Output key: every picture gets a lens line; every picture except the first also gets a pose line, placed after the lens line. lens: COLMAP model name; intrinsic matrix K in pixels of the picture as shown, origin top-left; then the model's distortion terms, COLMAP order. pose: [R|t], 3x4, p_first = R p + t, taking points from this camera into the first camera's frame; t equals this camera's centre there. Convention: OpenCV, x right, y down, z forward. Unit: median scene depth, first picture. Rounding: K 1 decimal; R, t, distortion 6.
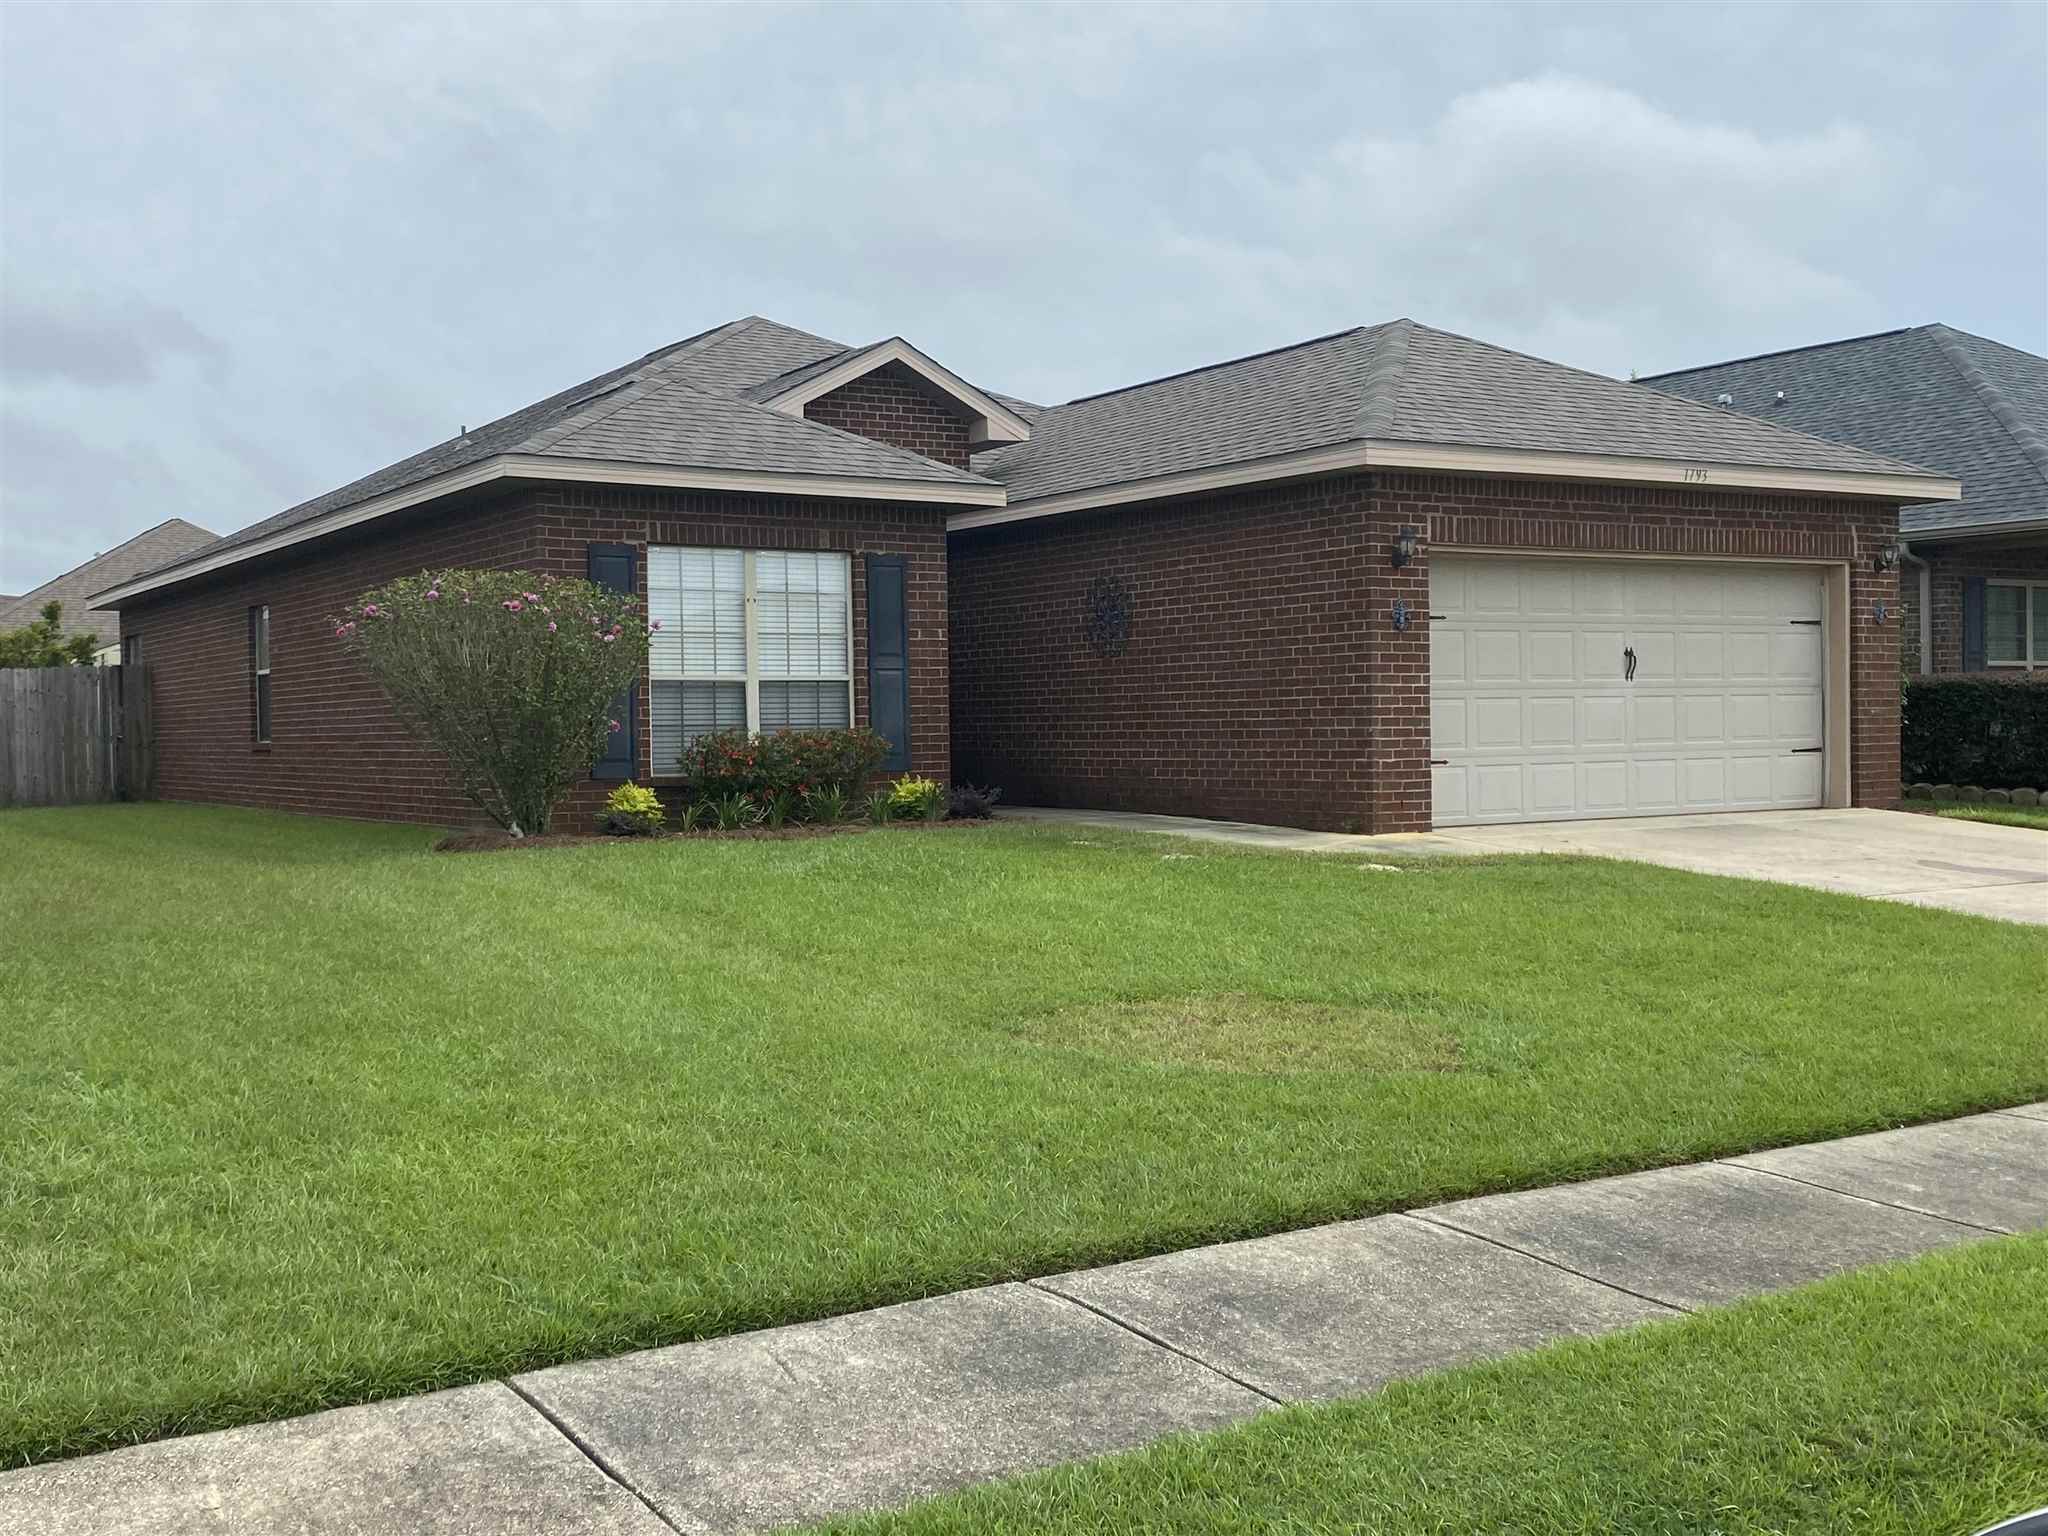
lens RADIAL K [[2167.8, 0, 1024.0], [0, 2167.8, 771.7], [0, 0, 1]] dist [0.227164, -0.740265]
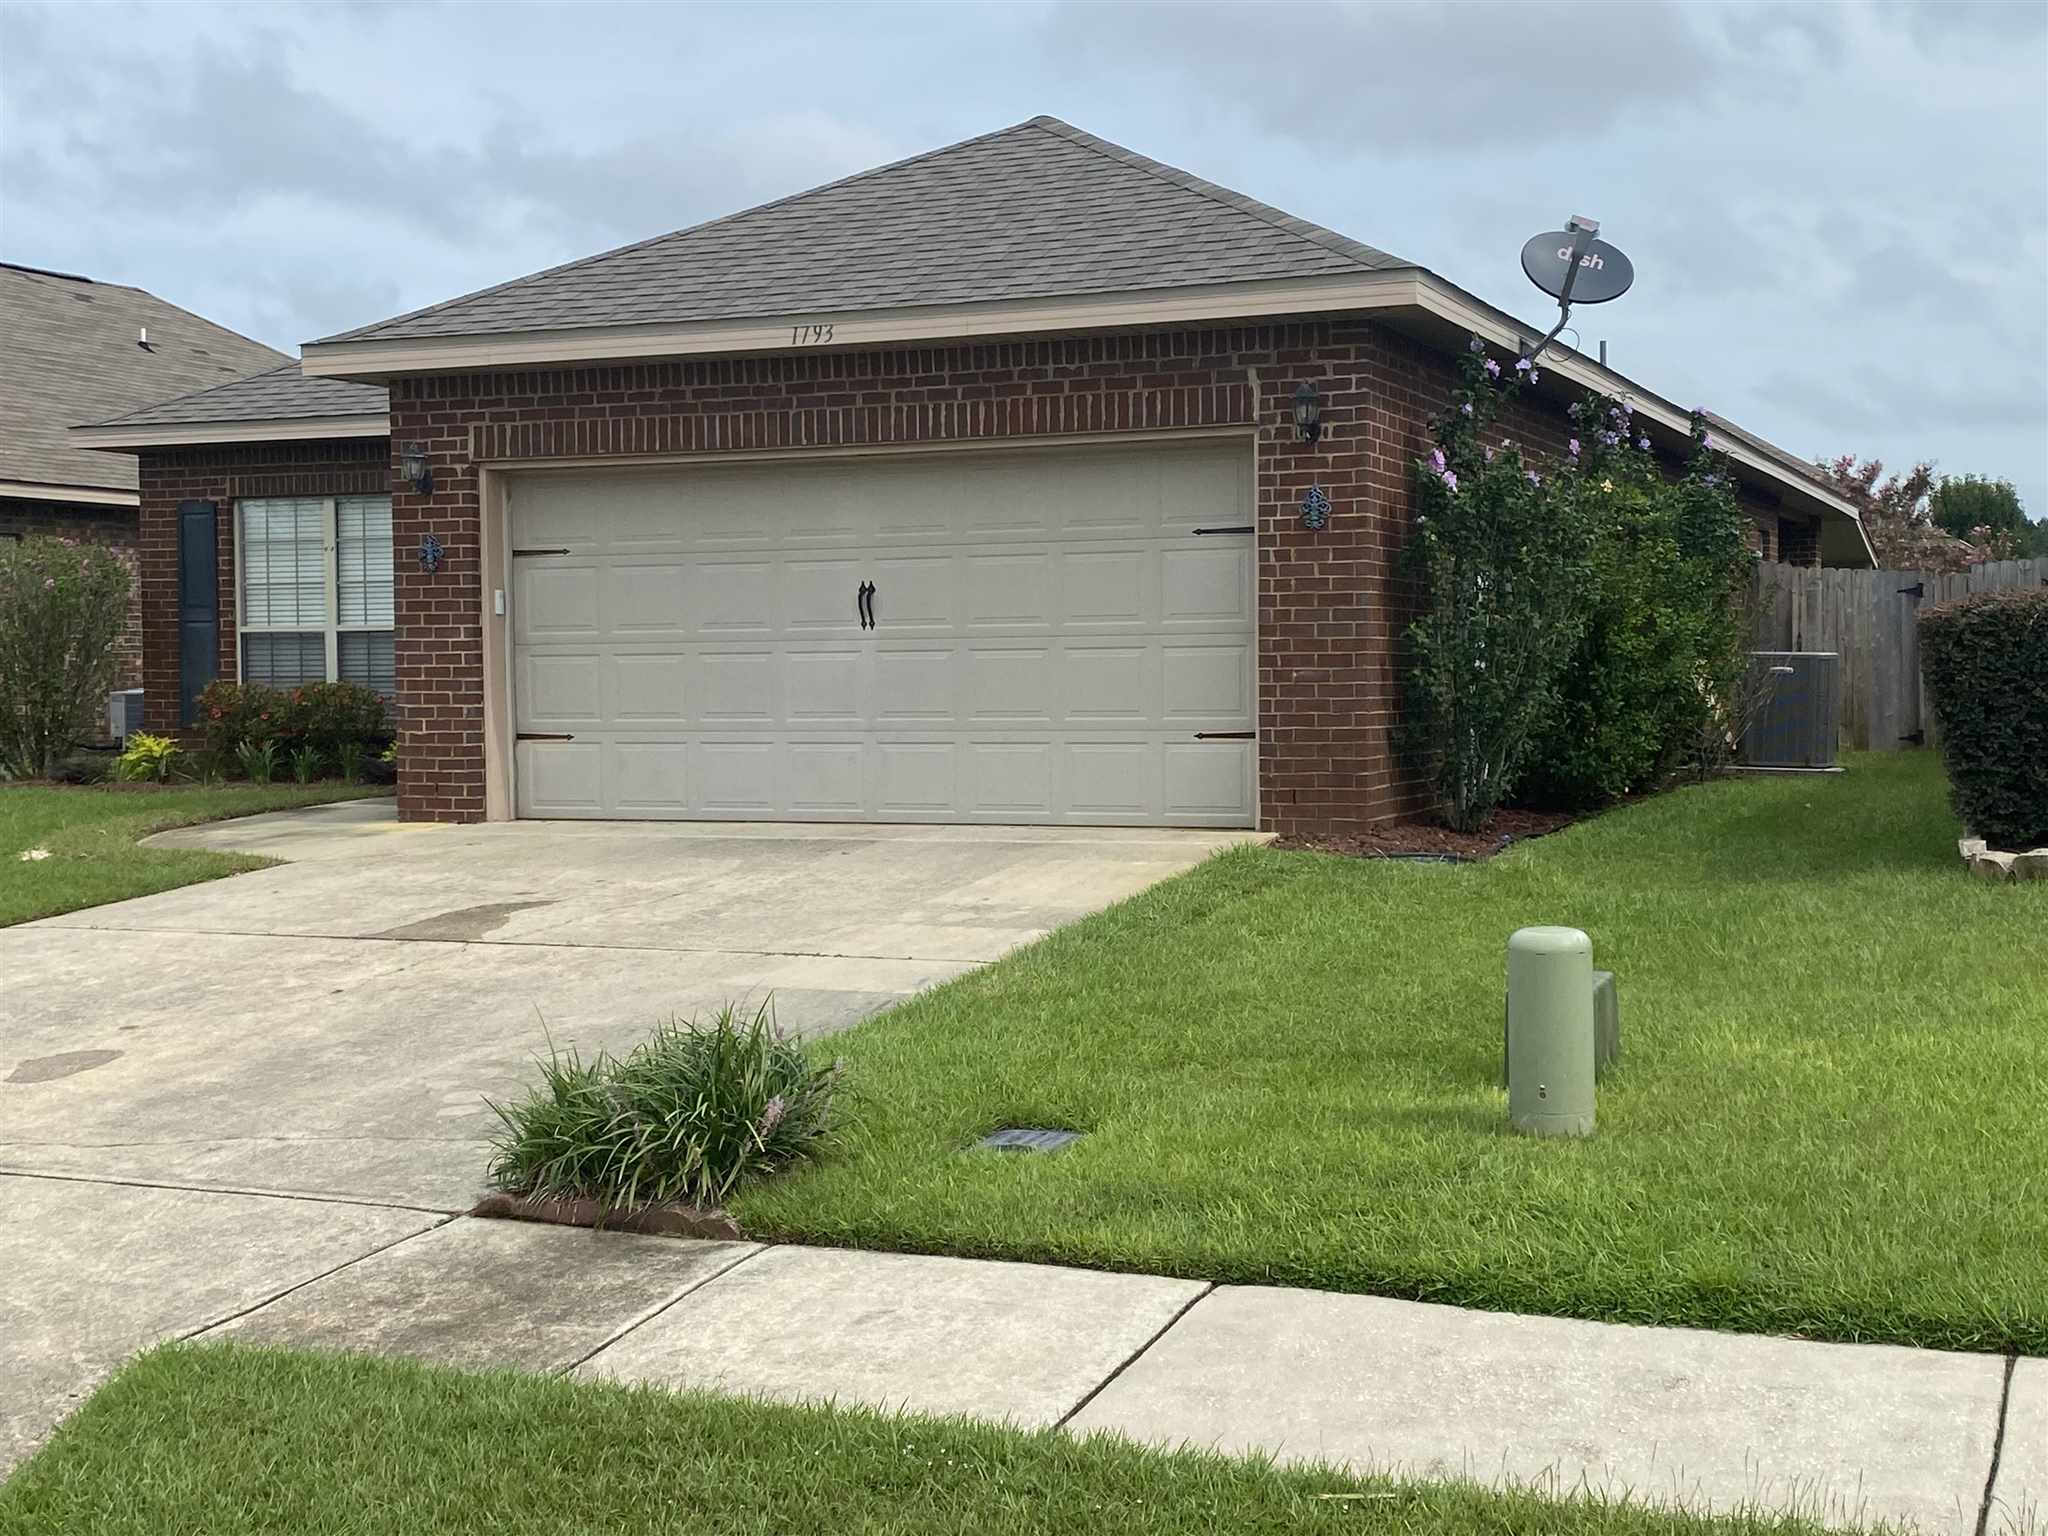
lens RADIAL K [[2621.0, 0, 1025.5], [0, 2621.0, 763.7], [0, 0, 1]] dist [0.136381, -0.022875]
pose [[0.569744, 0.038196, -0.820934, 1.030181], [-0.016123, 0.999247, 0.035303, -0.029790], [0.821664, -0.006878, 0.569931, 0.582406]]
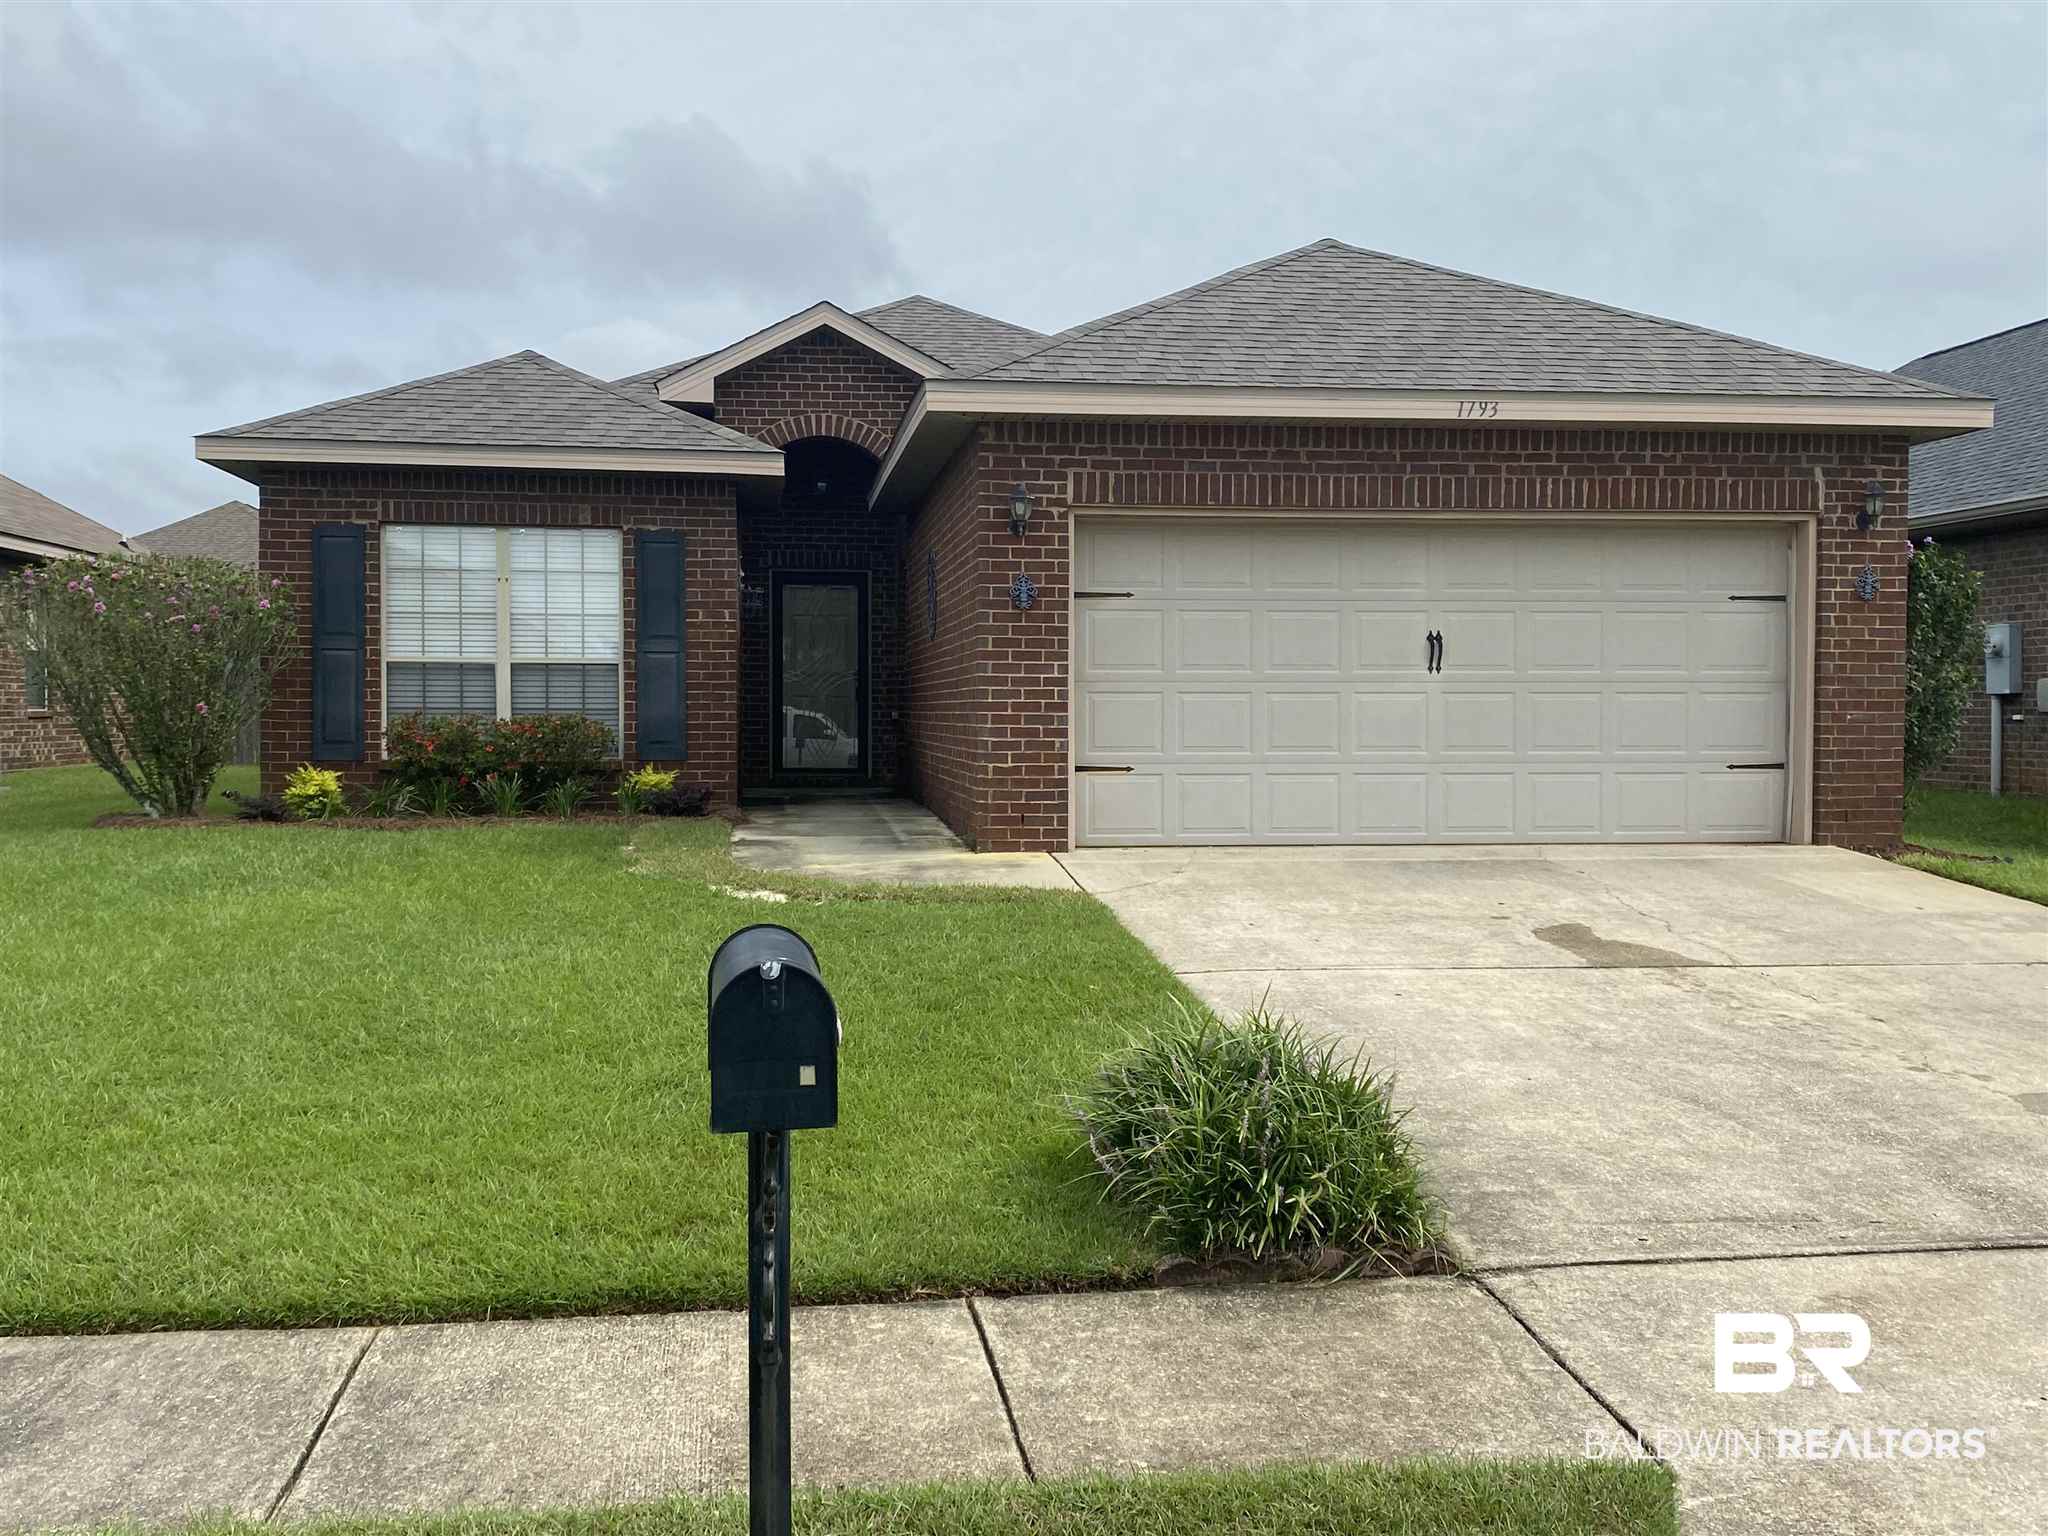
lens RADIAL K [[2015.6, 0, 1019.2], [0, 2015.6, 766.7], [0, 0, 1]] dist [0.209747, -0.653608]
pose [[0.906488, 0.028818, -0.421248, 0.465943], [-0.024819, 0.999580, 0.014973, -0.015242], [0.421502, -0.003118, 0.906822, 0.278465]]
